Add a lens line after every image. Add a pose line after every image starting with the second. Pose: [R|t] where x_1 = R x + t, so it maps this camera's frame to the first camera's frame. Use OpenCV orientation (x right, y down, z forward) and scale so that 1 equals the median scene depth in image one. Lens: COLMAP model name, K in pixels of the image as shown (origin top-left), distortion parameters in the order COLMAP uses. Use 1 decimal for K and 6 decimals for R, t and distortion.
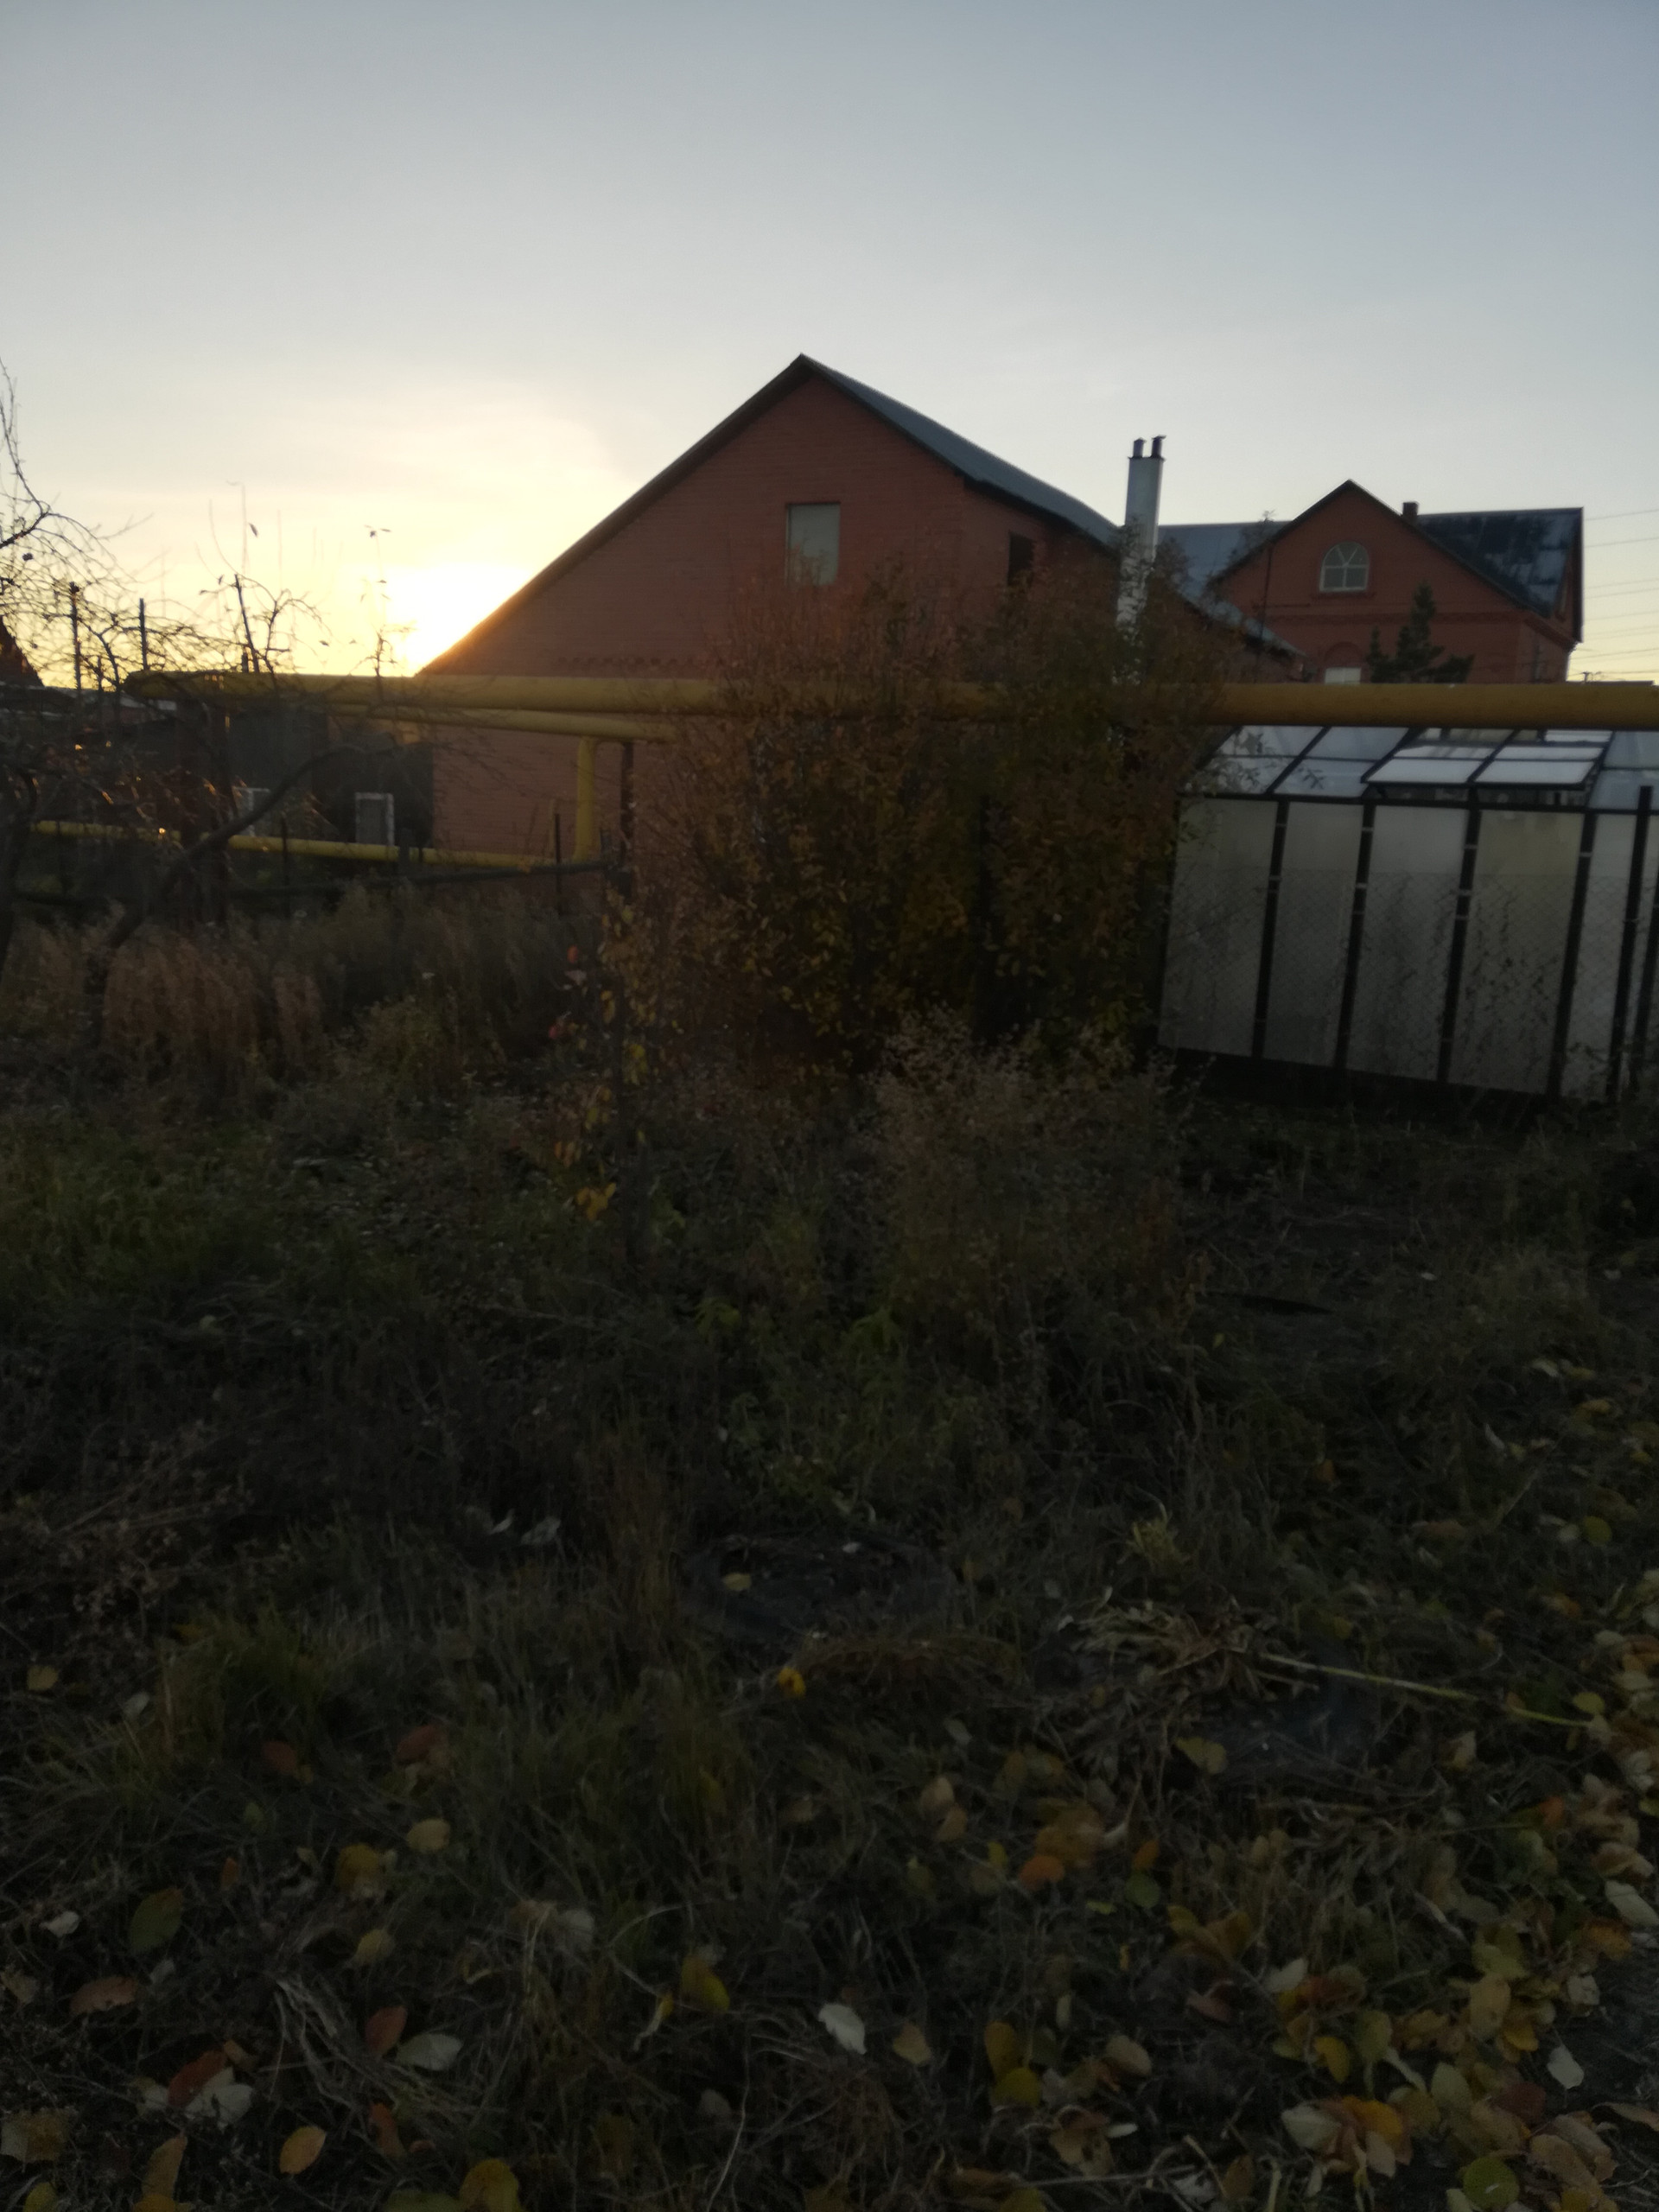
lens RADIAL K [[1671.6, 0, 826.8], [0, 1671.6, 1171.2], [0, 0, 1]] dist [0.082137, -0.110339]
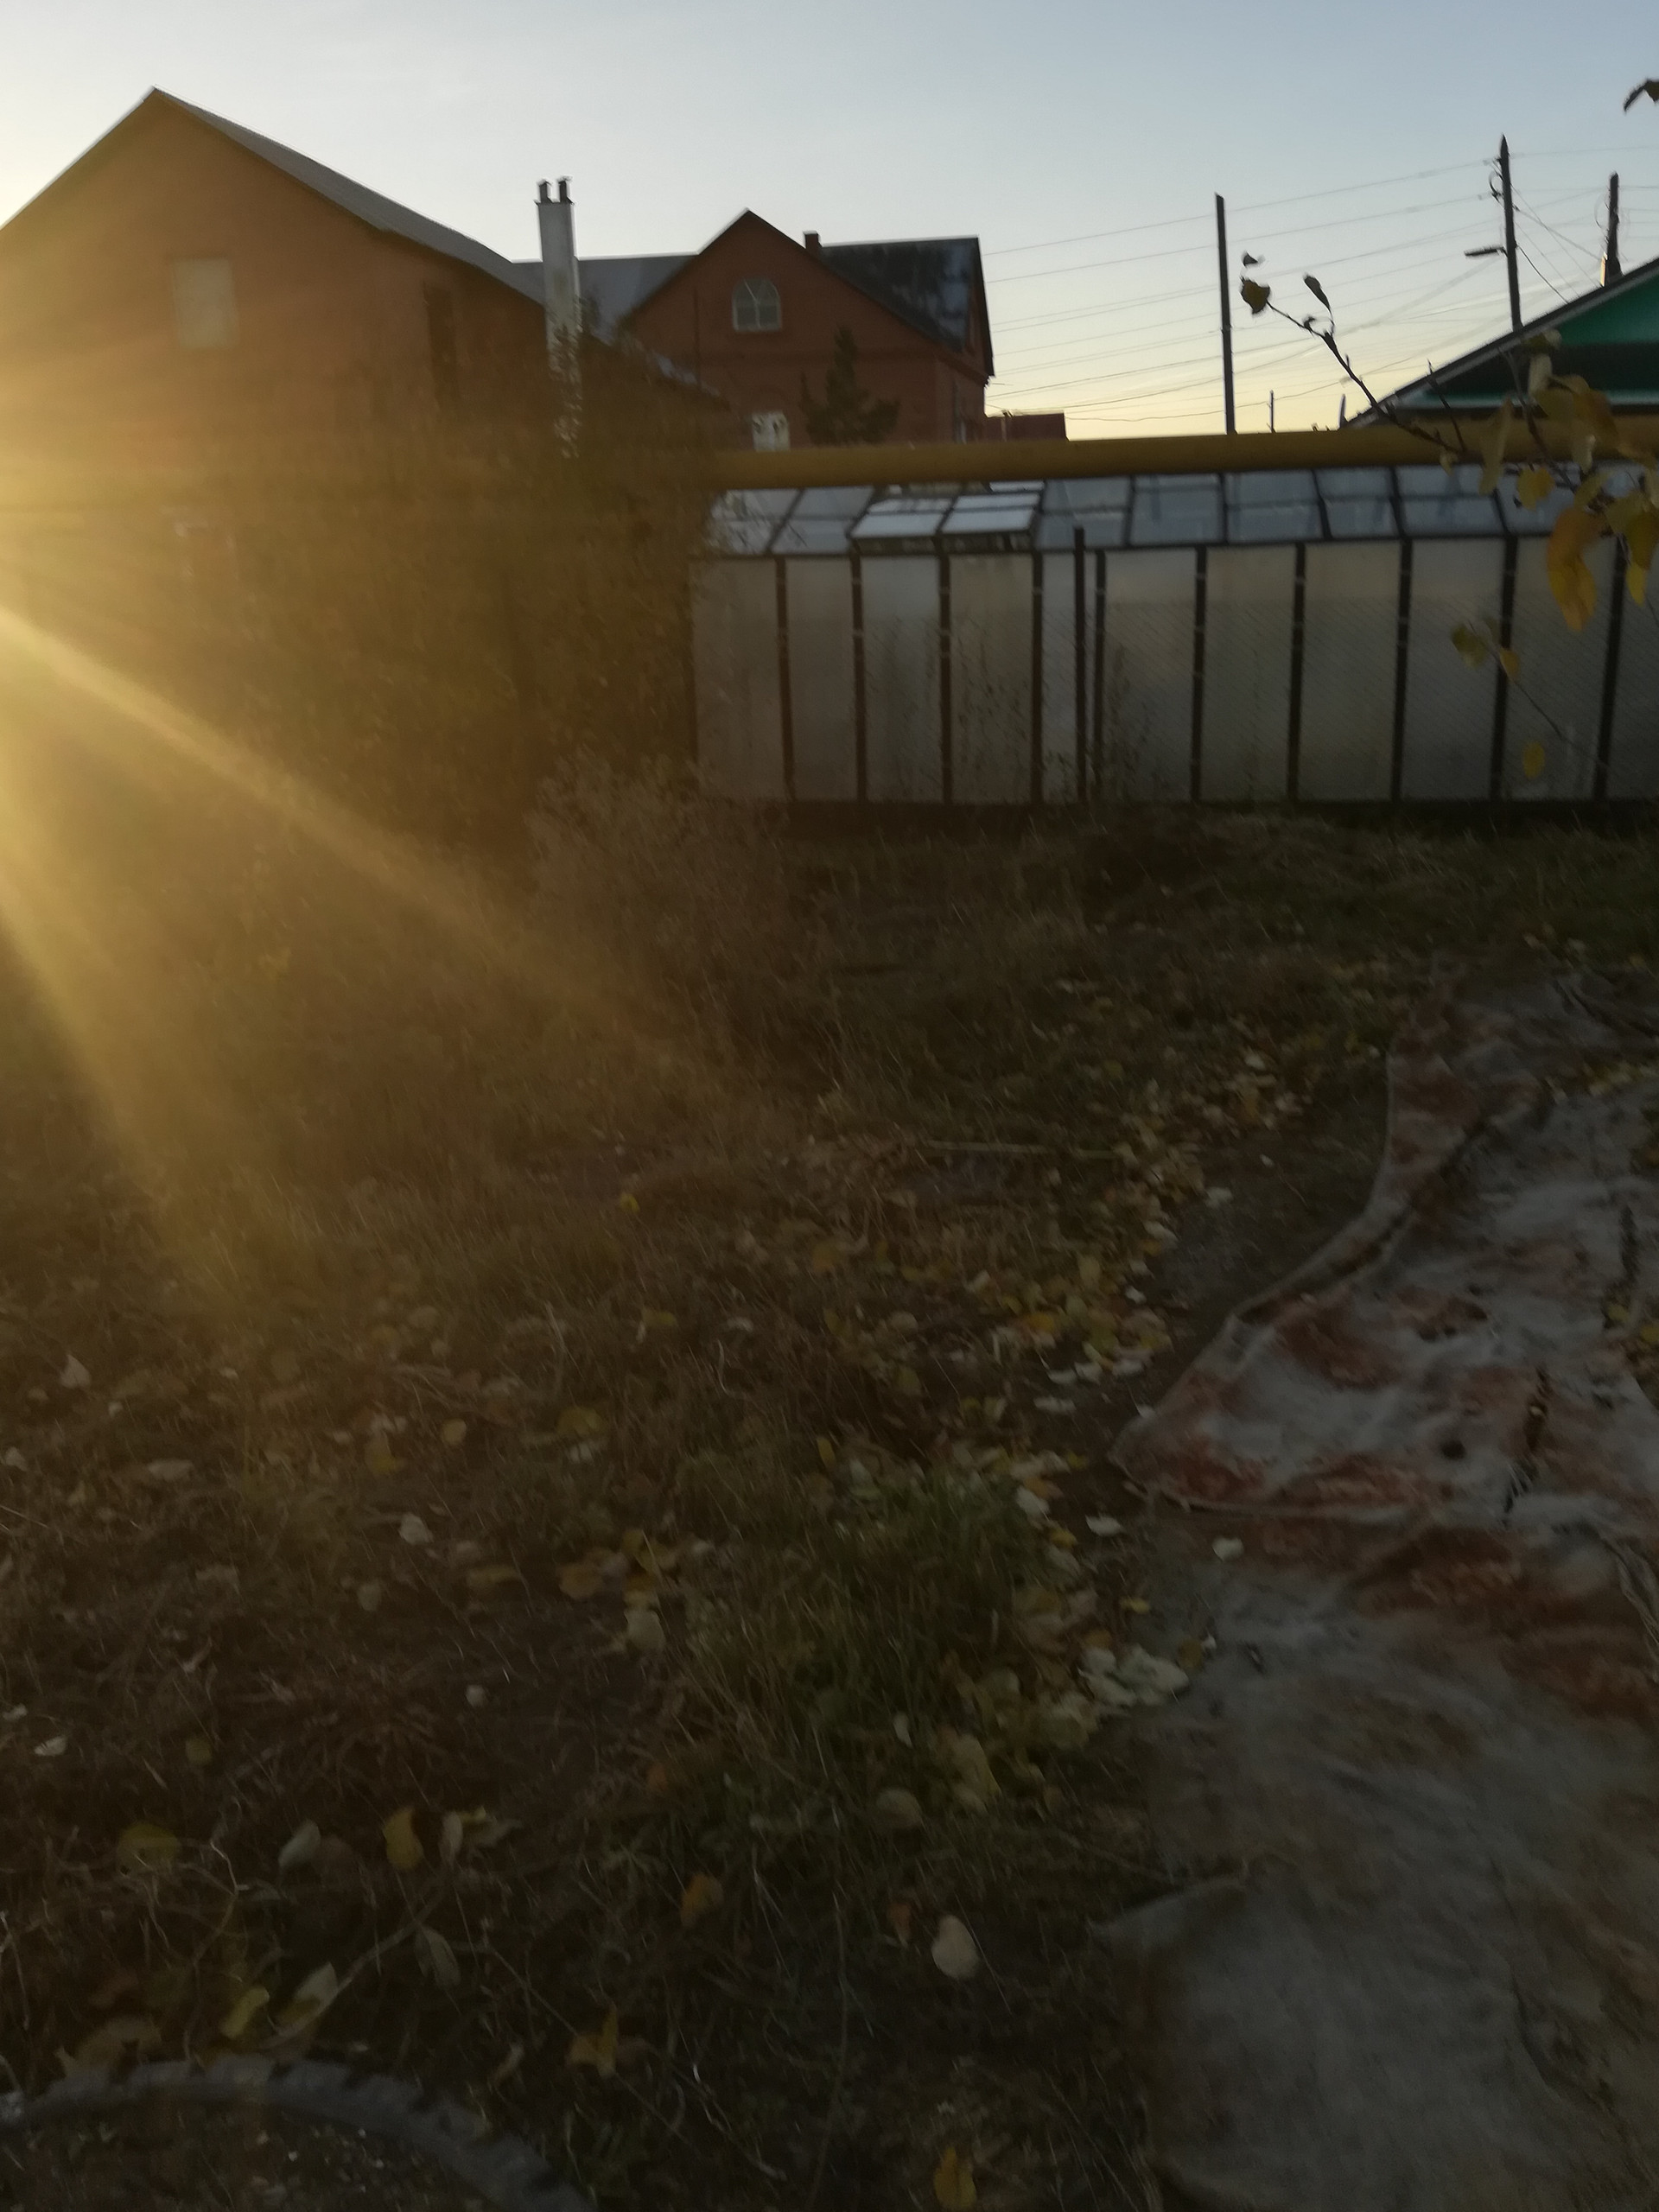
lens RADIAL K [[1777.9, 0, 851.8], [0, 1777.9, 1114.8], [0, 0, 1]] dist [0.098620, -0.198050]
pose [[0.945751, -0.155014, 0.285527, -0.078729], [0.132095, 0.986383, 0.097973, 0.030403], [-0.296826, -0.054941, 0.953350, -0.153336]]
